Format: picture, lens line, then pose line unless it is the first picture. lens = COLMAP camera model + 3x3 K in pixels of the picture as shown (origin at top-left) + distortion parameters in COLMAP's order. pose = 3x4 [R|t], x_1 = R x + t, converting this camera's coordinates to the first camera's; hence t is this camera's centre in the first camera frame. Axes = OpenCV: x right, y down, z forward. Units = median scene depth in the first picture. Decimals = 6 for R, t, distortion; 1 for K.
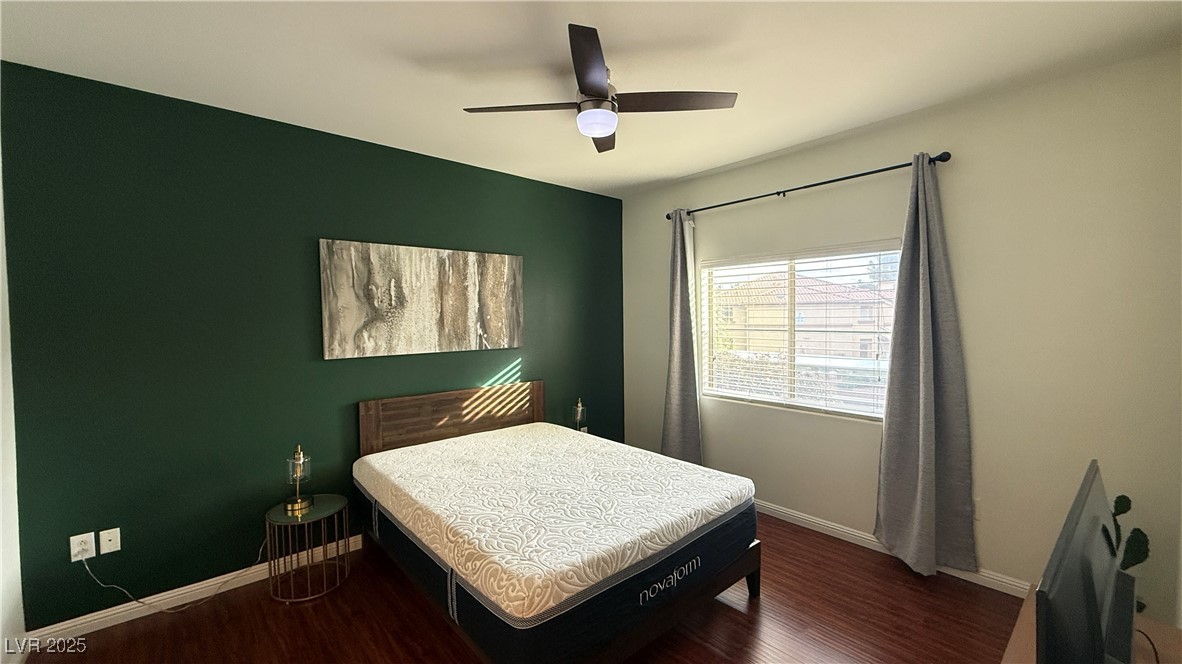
lens RADIAL K [[480.1, 0, 591.0], [0, 480.1, 332.0], [0, 0, 1]] dist [-0.004889, -0.000232]
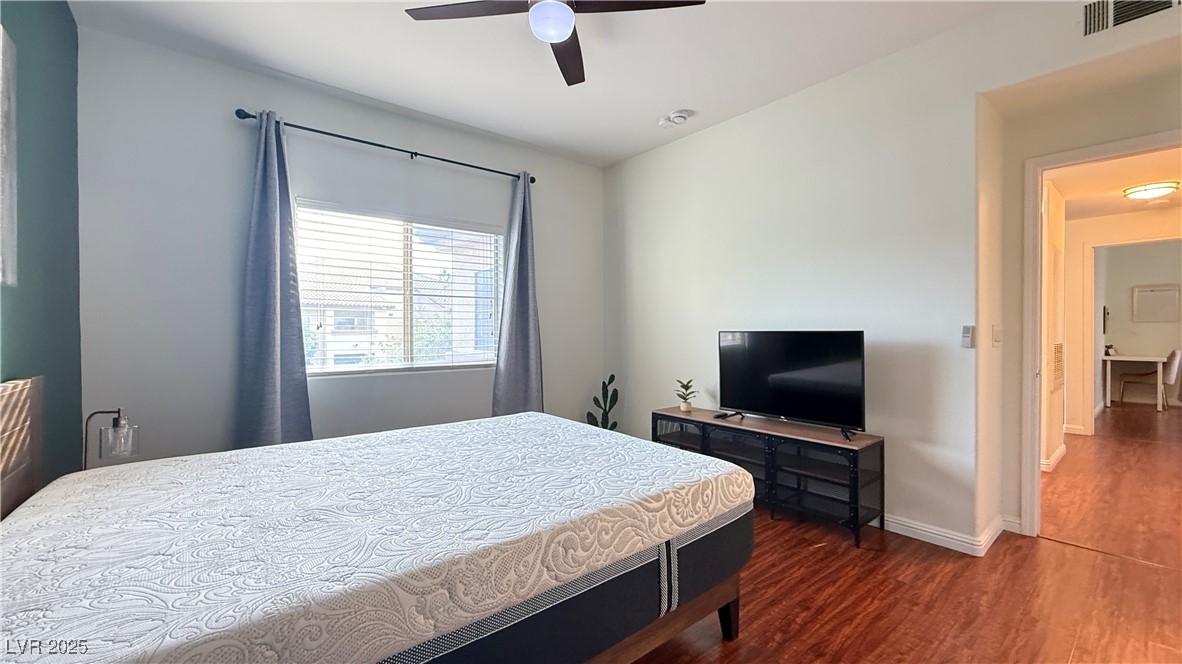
lens RADIAL K [[480.1, 0, 591.0], [0, 480.1, 332.0], [0, 0, 1]] dist [-0.004889, -0.000232]
pose [[0.015557, 0.003507, 0.999873, -0.791947], [0.034357, 0.999401, -0.004040, 0.129726], [-0.999289, 0.034416, 0.015427, 0.838696]]
